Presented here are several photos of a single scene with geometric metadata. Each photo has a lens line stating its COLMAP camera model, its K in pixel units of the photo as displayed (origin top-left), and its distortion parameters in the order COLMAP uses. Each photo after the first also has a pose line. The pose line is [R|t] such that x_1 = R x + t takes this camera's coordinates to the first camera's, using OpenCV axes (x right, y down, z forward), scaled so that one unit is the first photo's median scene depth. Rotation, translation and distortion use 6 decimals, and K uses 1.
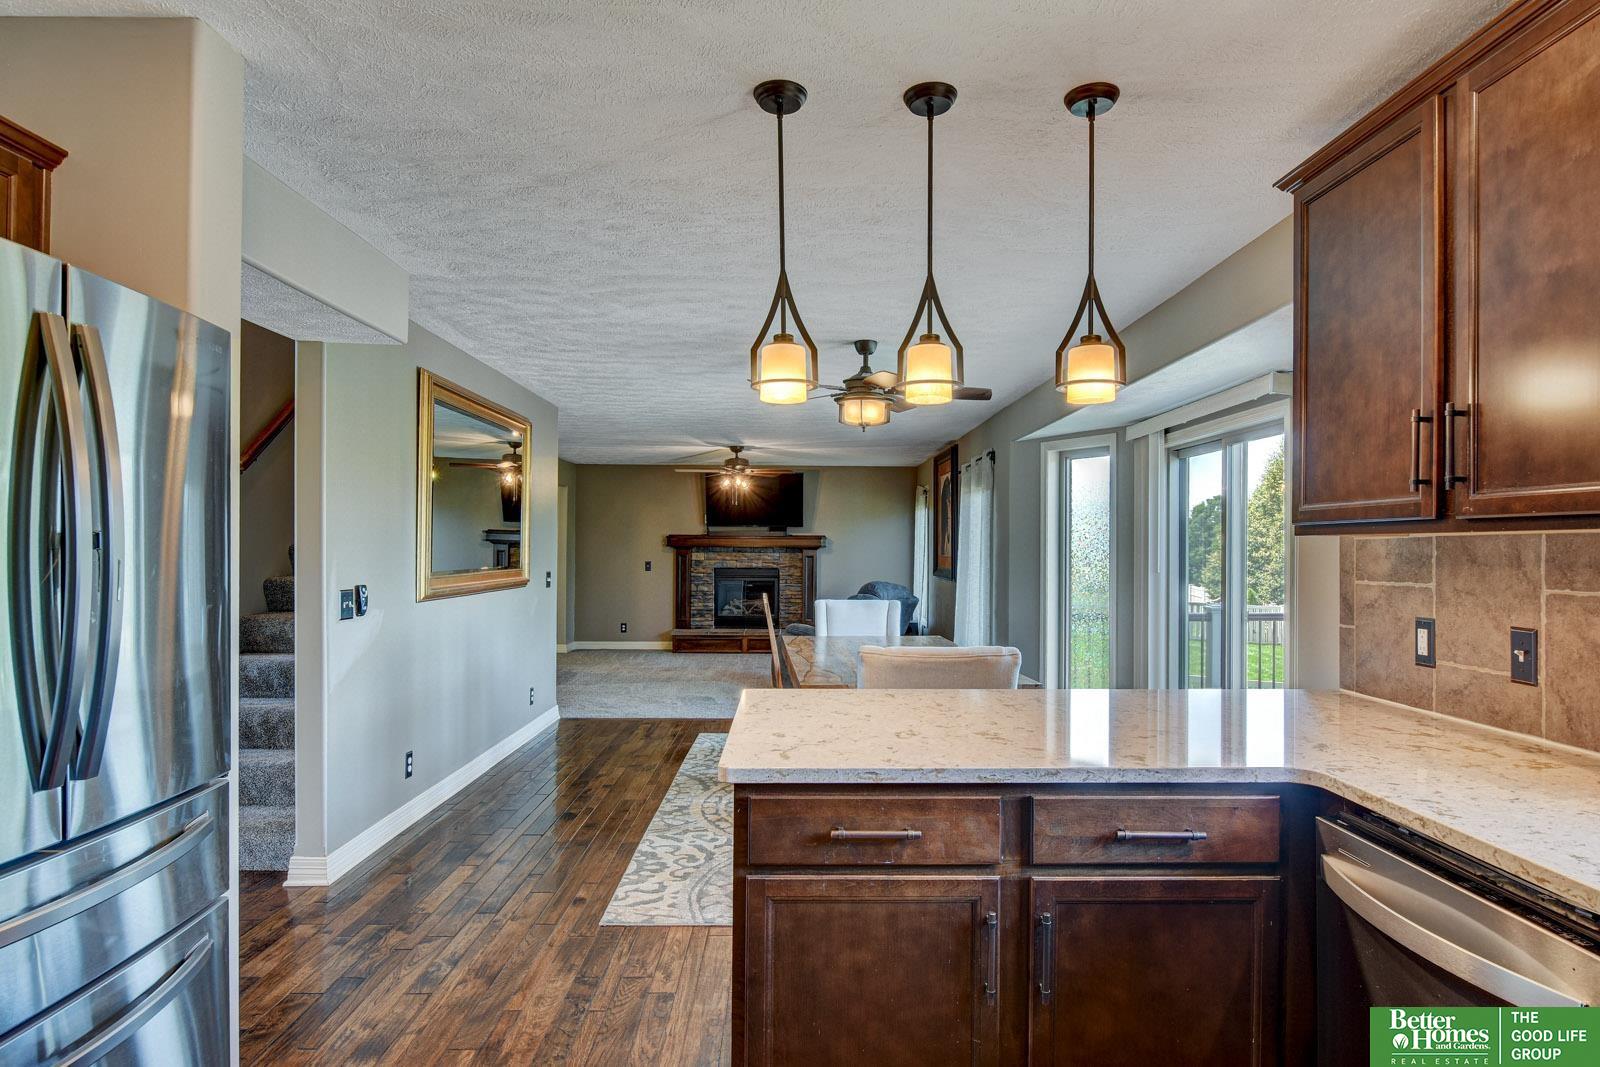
lens RADIAL K [[896.4, 0, 809.3], [0, 896.4, 560.8], [0, 0, 1]] dist [0.007676, -0.010840]
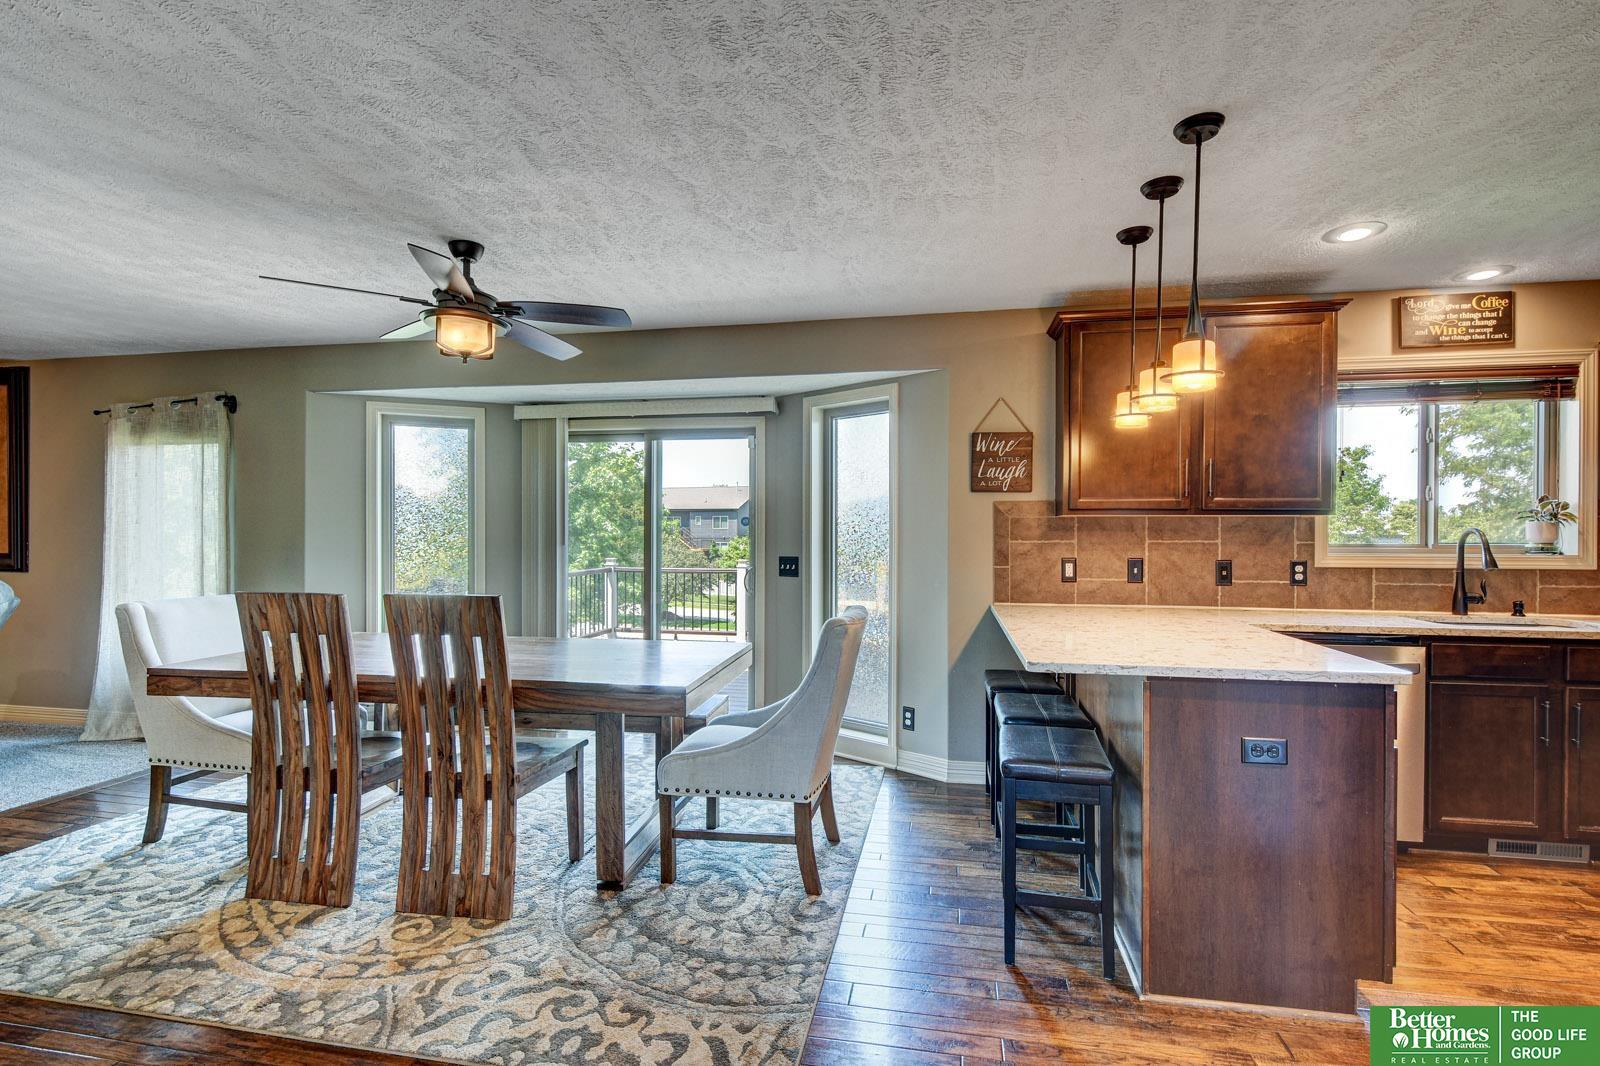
lens RADIAL K [[728.7, 0, 819.3], [0, 728.7, 547.2], [0, 0, 1]] dist [-0.000182, -0.004517]
pose [[0.198170, -0.018110, 0.980000, -0.957131], [0.009798, 0.999816, 0.016495, 0.007452], [-0.980119, 0.006333, 0.198311, 1.163282]]
